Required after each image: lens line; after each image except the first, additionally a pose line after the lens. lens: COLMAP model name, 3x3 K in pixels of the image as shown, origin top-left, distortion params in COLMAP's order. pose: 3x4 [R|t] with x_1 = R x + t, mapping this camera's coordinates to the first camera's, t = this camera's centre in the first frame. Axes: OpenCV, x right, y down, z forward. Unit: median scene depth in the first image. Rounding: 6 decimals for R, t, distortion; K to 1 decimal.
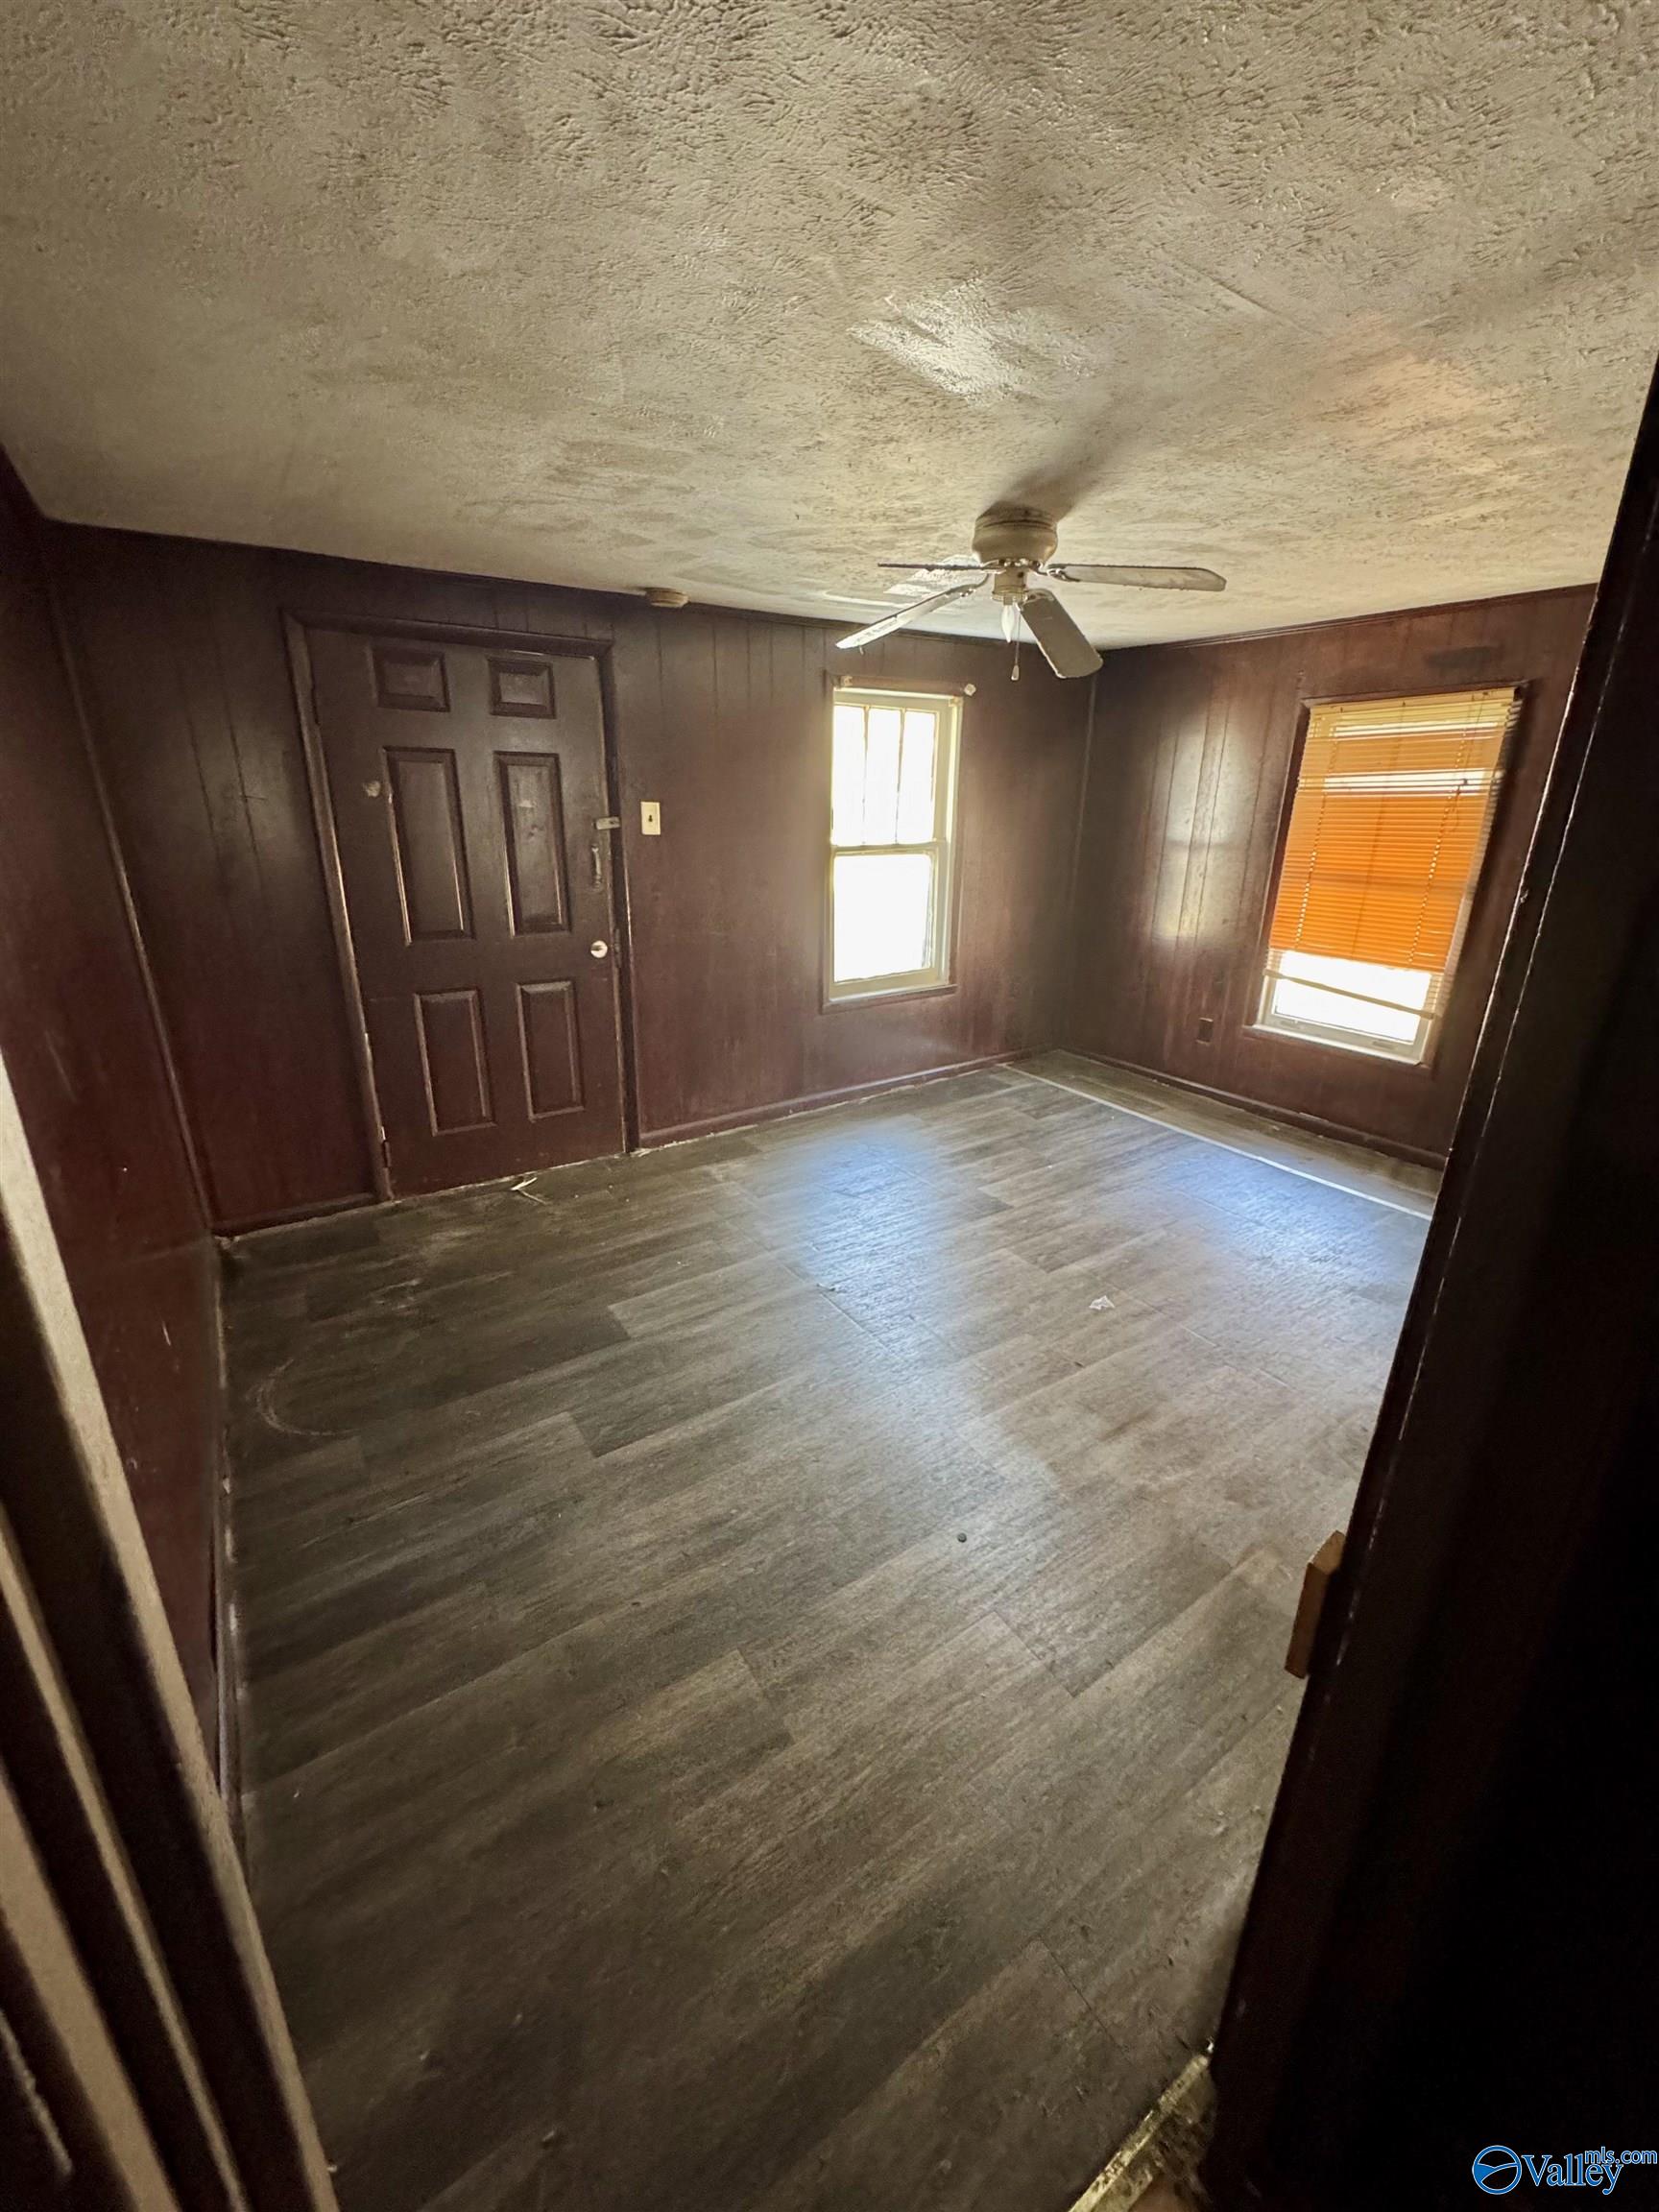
lens RADIAL K [[887.6, 0, 827.8], [0, 887.6, 1105.7], [0, 0, 1]] dist [-0.000063, -0.000919]
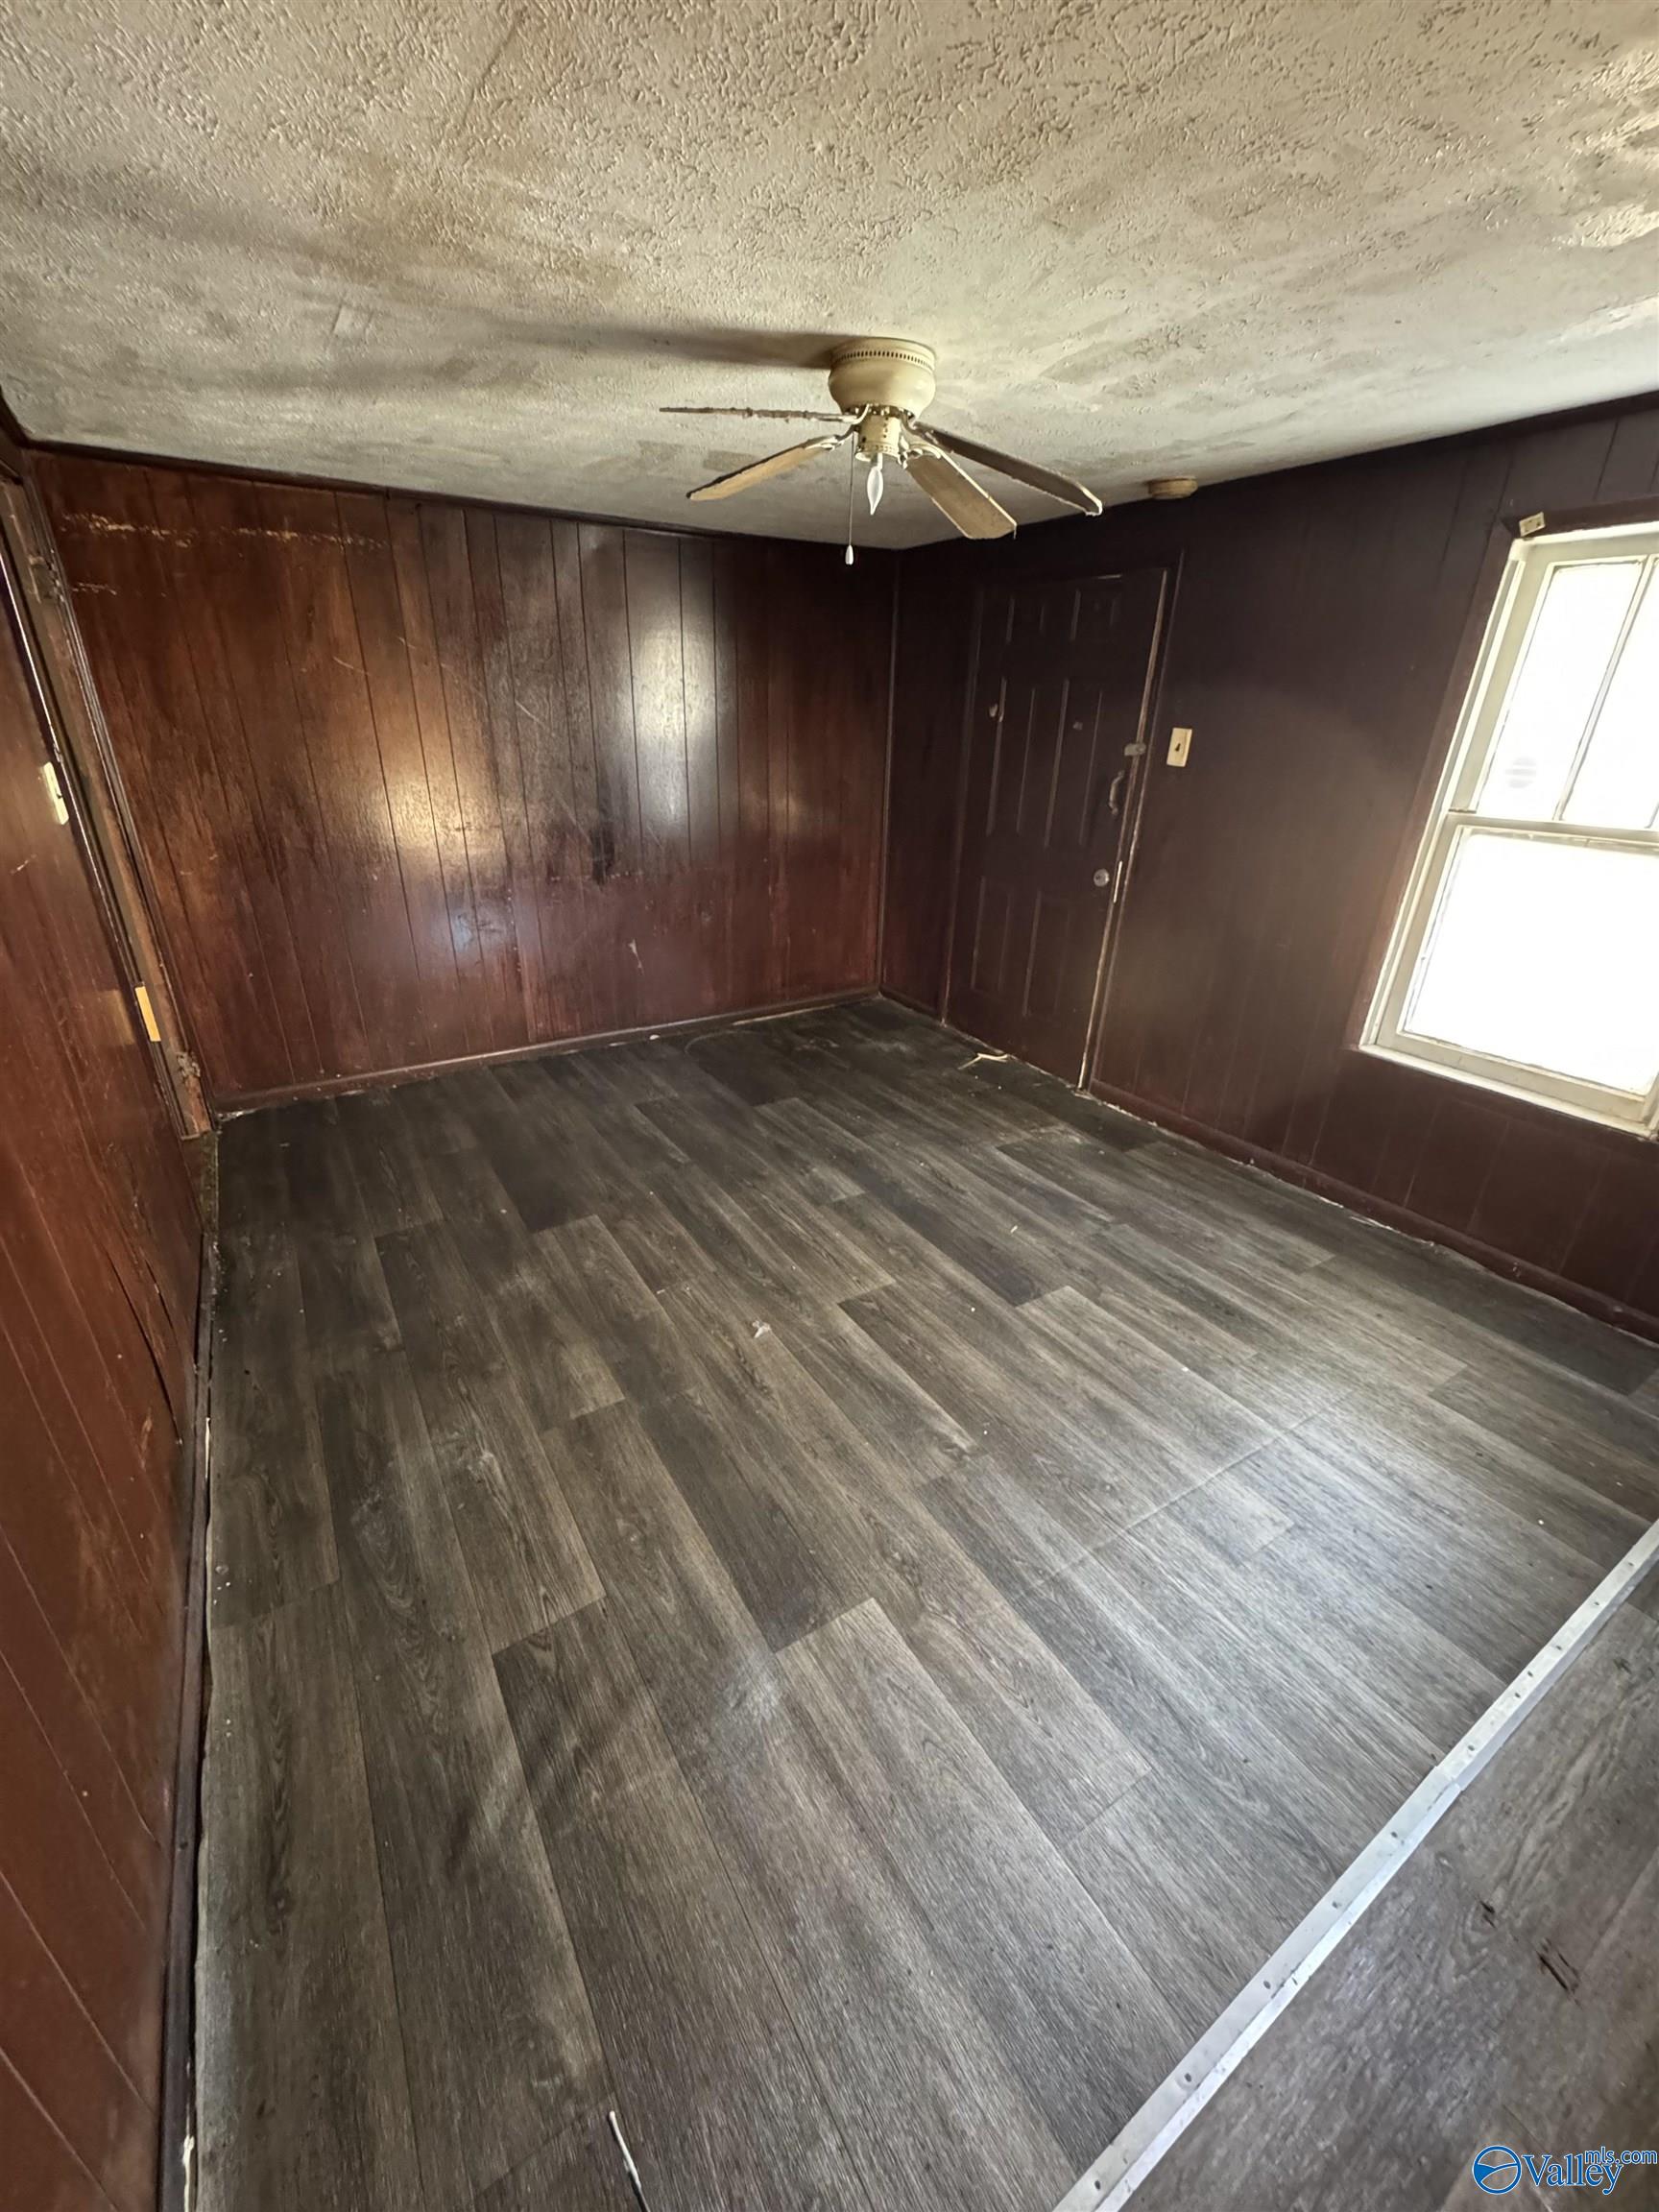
lens RADIAL K [[887.6, 0, 831.2], [0, 887.6, 1105.9], [0, 0, 1]] dist [-0.000063, -0.000919]
pose [[-0.031136, 0.400718, -0.915672, 0.783288], [-0.357552, 0.851029, 0.384586, -0.238971], [0.933374, 0.339375, 0.116780, 0.703727]]
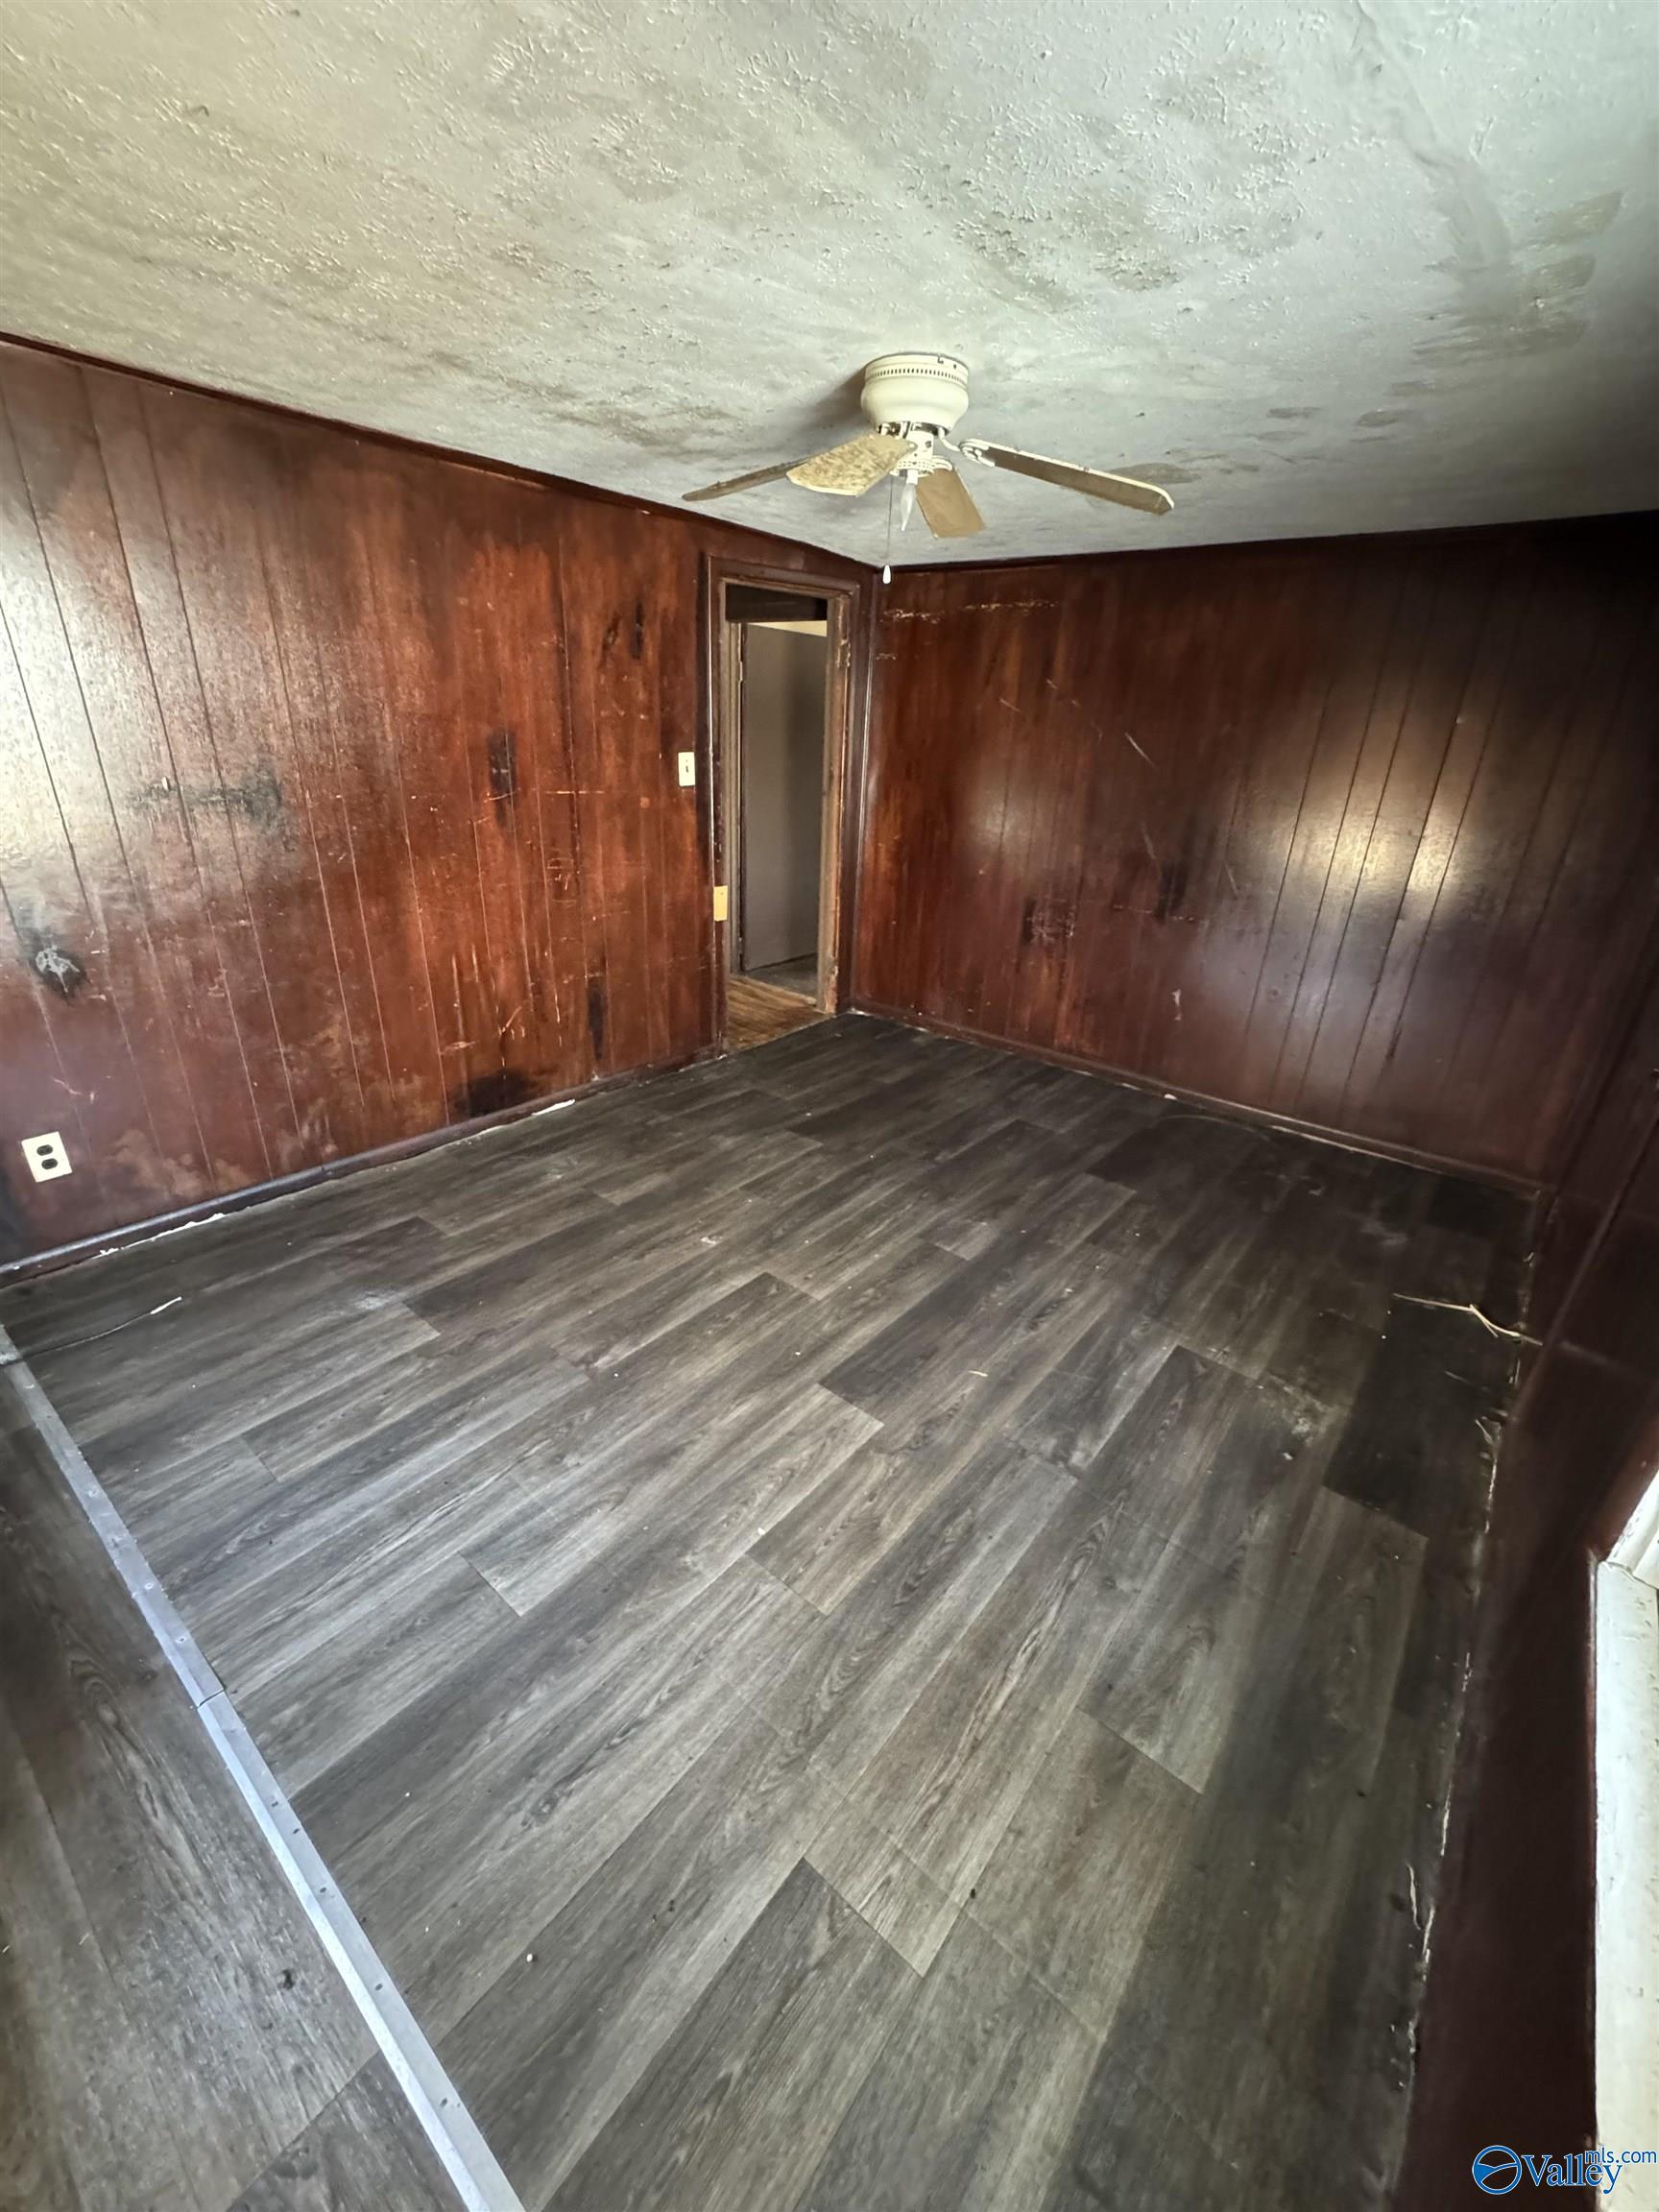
lens RADIAL K [[887.6, 0, 820.5], [0, 887.6, 1101.5], [0, 0, 1]] dist [-0.000063, -0.000919]
pose [[-0.957869, 0.065264, -0.279692, 0.363206], [-0.144213, 0.732876, 0.664902, -0.445841], [0.248374, 0.677225, -0.692587, 1.270443]]
